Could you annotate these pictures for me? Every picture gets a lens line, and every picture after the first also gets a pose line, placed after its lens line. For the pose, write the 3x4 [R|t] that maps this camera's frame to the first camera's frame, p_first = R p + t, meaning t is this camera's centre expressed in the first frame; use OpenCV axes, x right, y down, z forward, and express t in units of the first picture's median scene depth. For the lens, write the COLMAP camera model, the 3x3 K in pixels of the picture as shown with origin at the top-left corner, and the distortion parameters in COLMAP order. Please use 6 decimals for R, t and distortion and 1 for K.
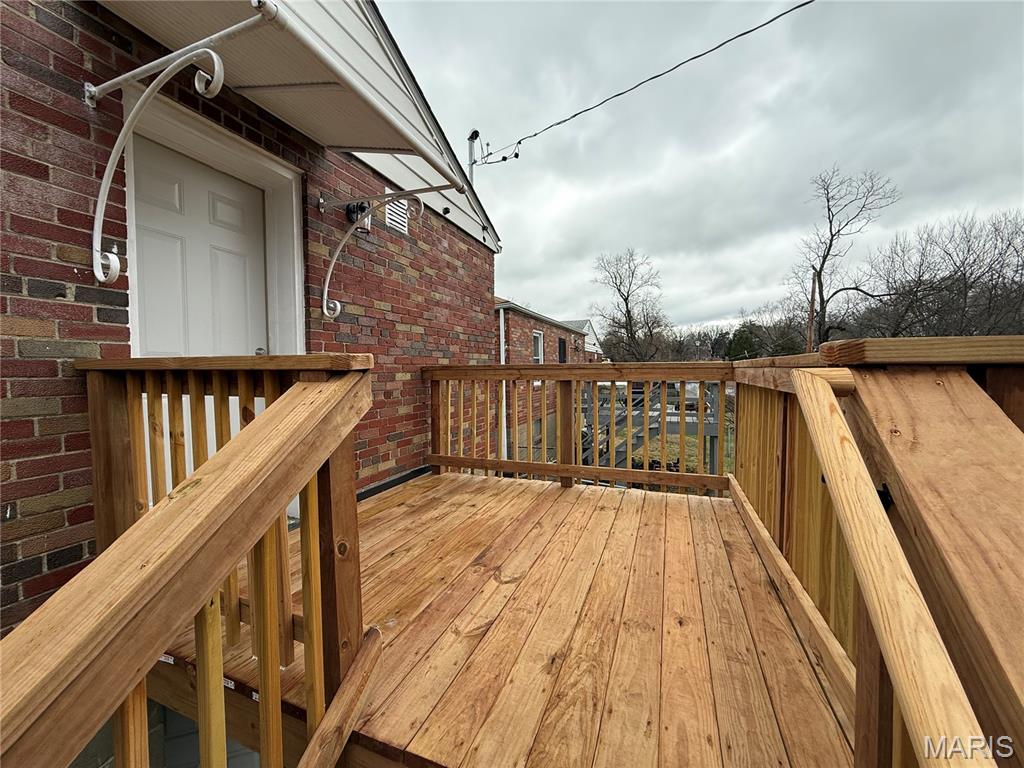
lens RADIAL K [[405.4, 0, 509.4], [0, 405.4, 383.4], [0, 0, 1]] dist [-0.003387, -0.000589]
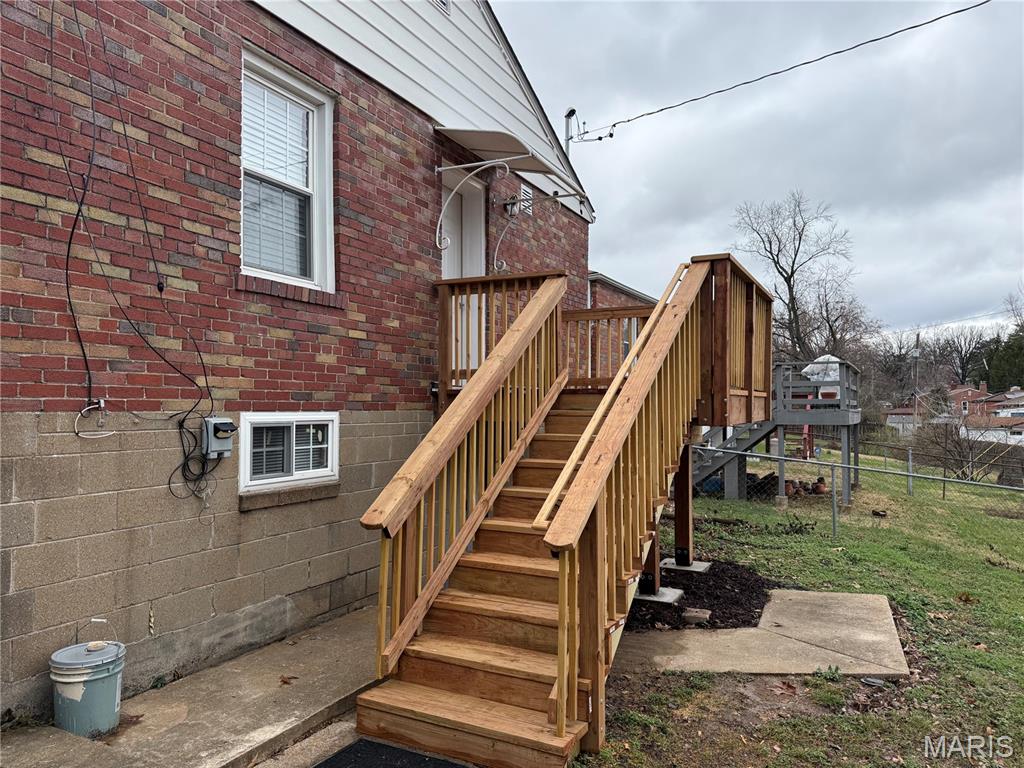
lens RADIAL K [[722.6, 0, 512.0], [0, 722.6, 384.0], [0, 0, 1]] dist [0.031345, -0.001646]
pose [[0.995261, 0.017527, -0.095645, -0.051272], [-0.023379, 0.997900, -0.060407, 0.239797], [0.094385, 0.062357, 0.993581, -0.957709]]
